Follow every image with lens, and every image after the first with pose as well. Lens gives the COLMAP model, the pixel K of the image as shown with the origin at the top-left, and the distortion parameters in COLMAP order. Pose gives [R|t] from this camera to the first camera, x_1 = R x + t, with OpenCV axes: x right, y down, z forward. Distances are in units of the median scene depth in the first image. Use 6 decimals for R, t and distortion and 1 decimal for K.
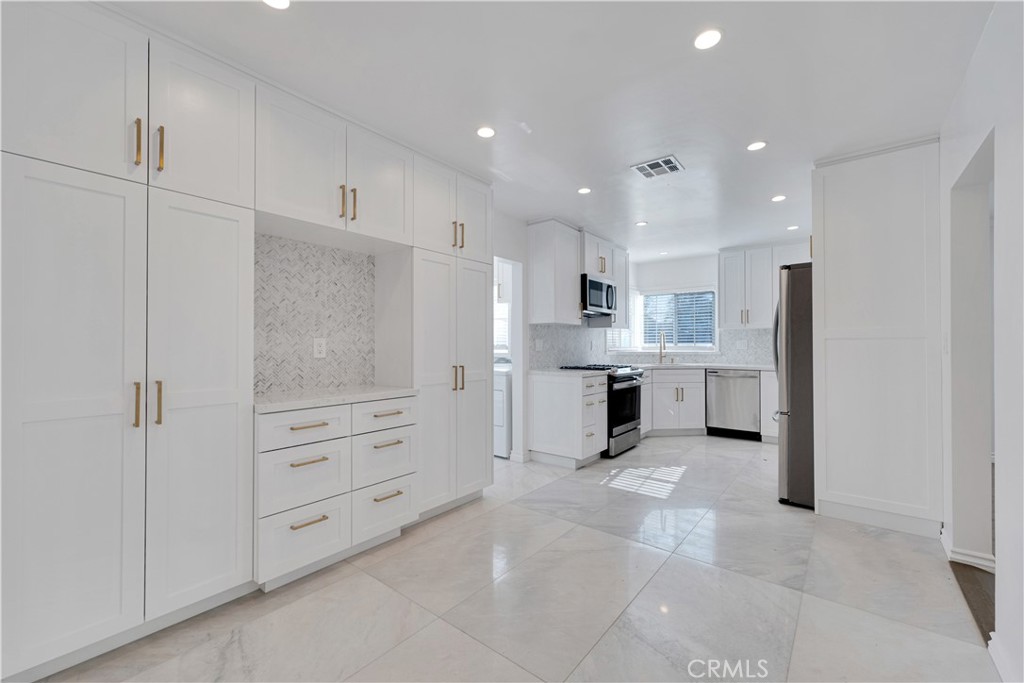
lens RADIAL K [[421.8, 0, 512.0], [0, 421.8, 341.5], [0, 0, 1]] dist [-0.001975, -0.000055]
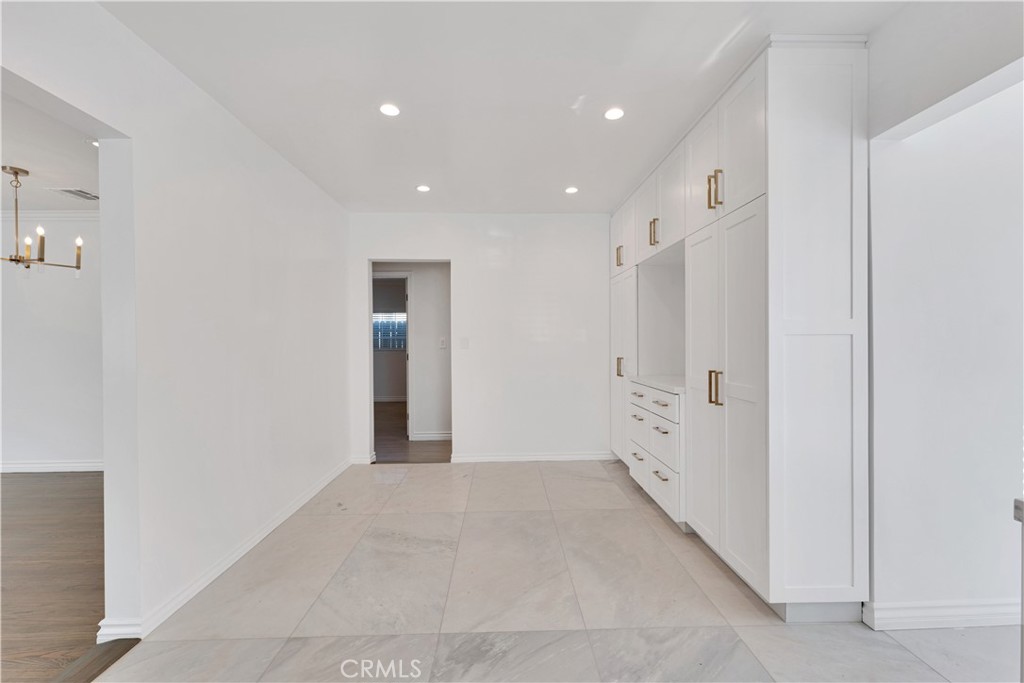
lens RADIAL K [[417.5, 0, 512.0], [0, 417.5, 341.5], [0, 0, 1]] dist [0.000422, 0.000220]
pose [[-0.764500, 0.010405, -0.644540, 0.790050], [0.014799, 0.999889, -0.001412, 0.002797], [0.644454, -0.010617, -0.764569, 1.736008]]
